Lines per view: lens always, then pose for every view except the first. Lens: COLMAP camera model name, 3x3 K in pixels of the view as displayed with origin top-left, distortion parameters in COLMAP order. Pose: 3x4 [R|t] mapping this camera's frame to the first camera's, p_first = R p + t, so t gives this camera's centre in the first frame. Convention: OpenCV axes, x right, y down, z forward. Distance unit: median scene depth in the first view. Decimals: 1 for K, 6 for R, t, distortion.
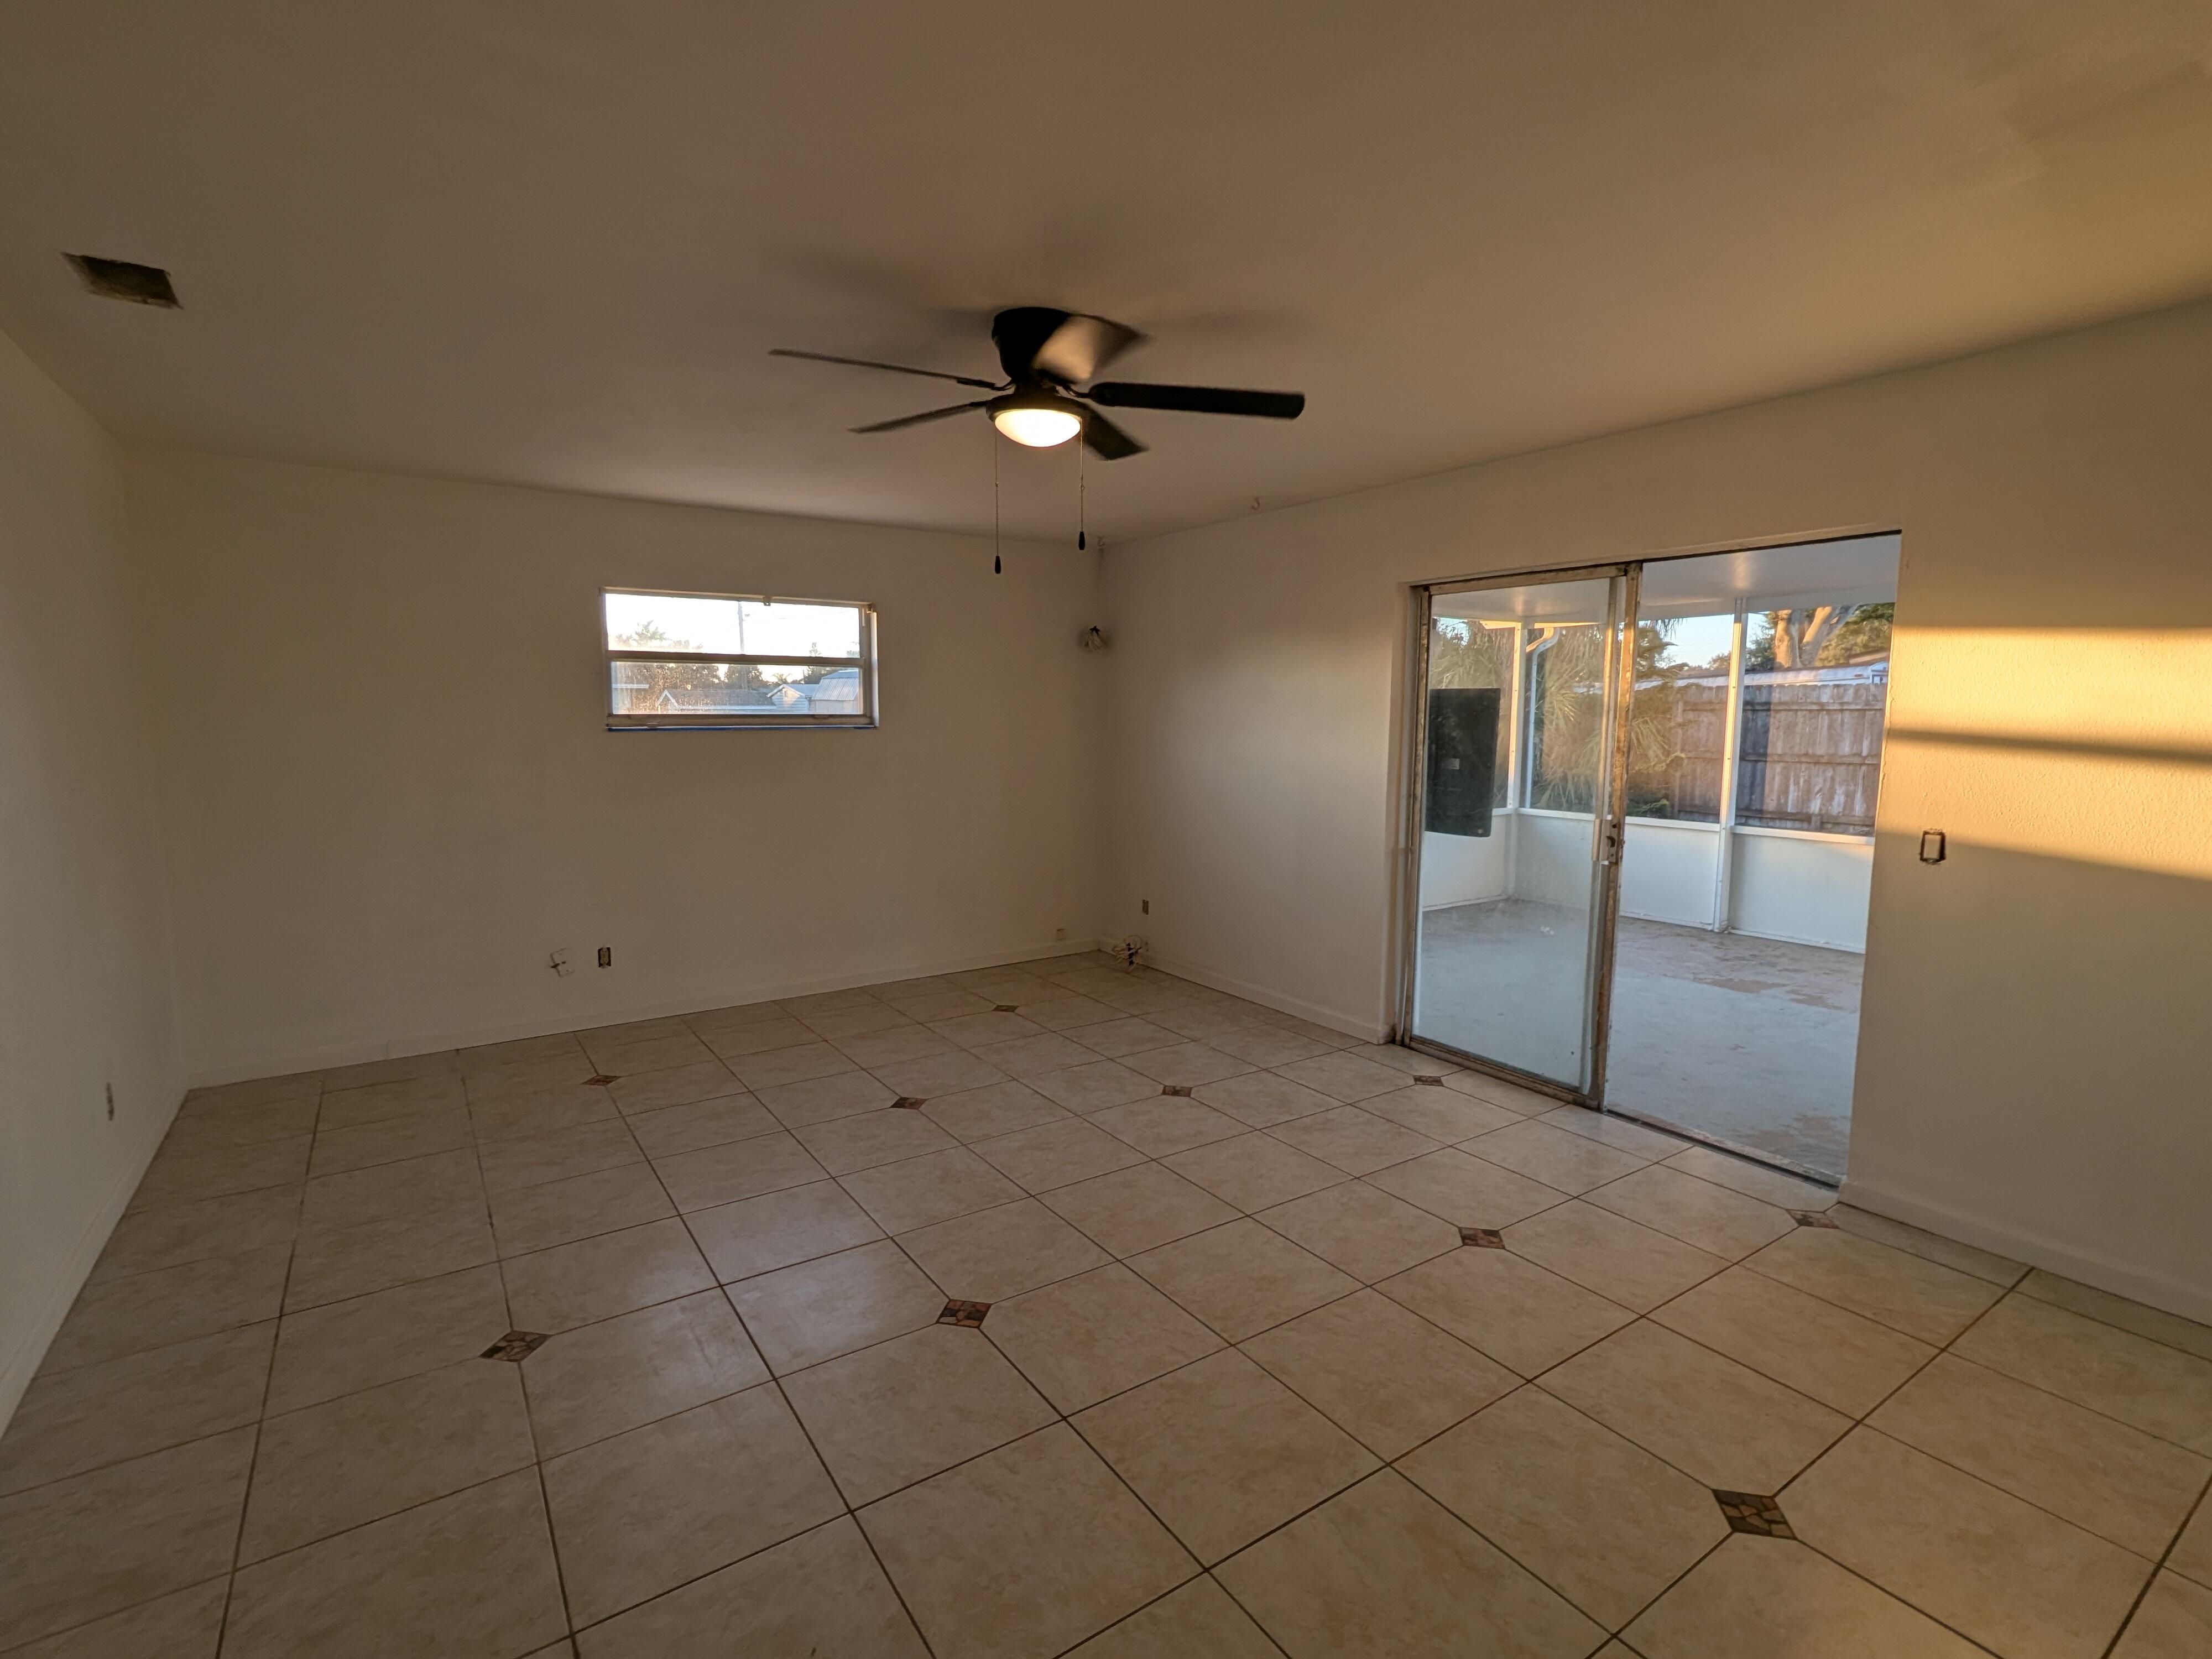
lens RADIAL K [[1046.6, 0, 1101.0], [0, 1046.6, 828.3], [0, 0, 1]] dist [0.000549, 0.000429]
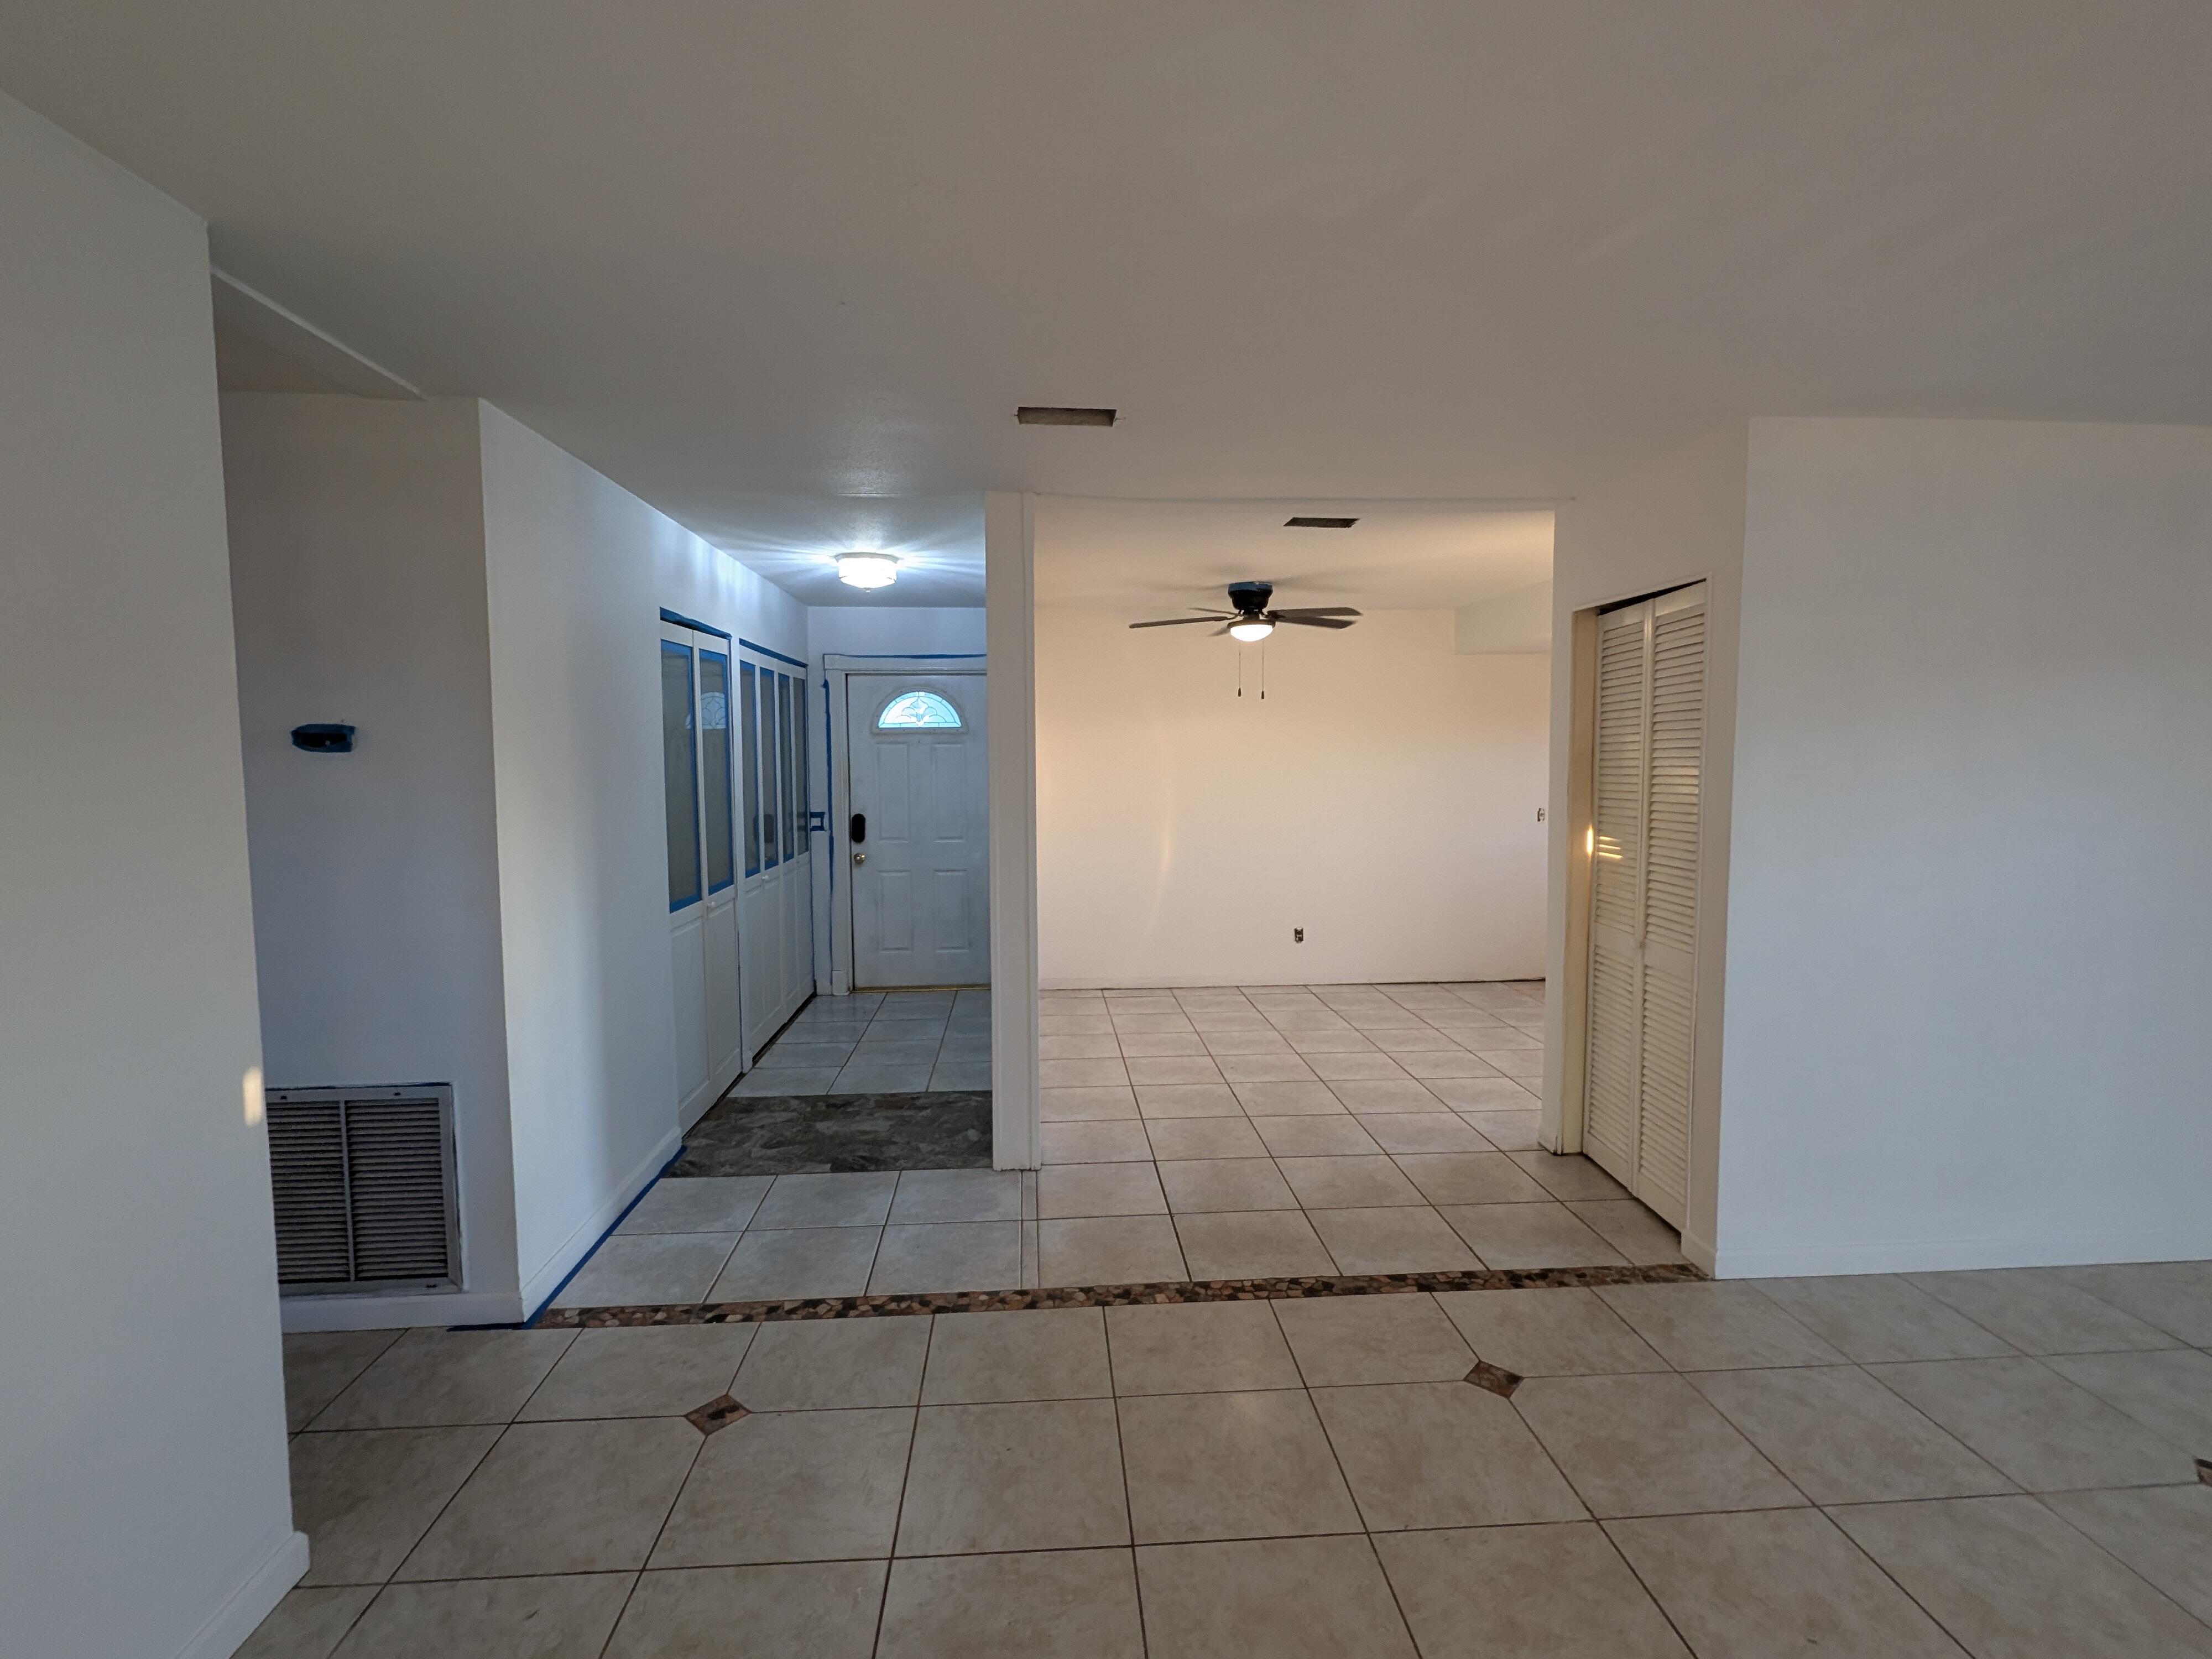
lens RADIAL K [[1044.8, 0, 1101.9], [0, 1044.8, 836.7], [0, 0, 1]] dist [-0.003469, 0.004844]
pose [[-0.505816, 0.069776, -0.859815, 0.387906], [-0.093025, 0.986499, 0.134781, -0.046915], [0.857611, 0.148159, -0.492496, 0.308784]]
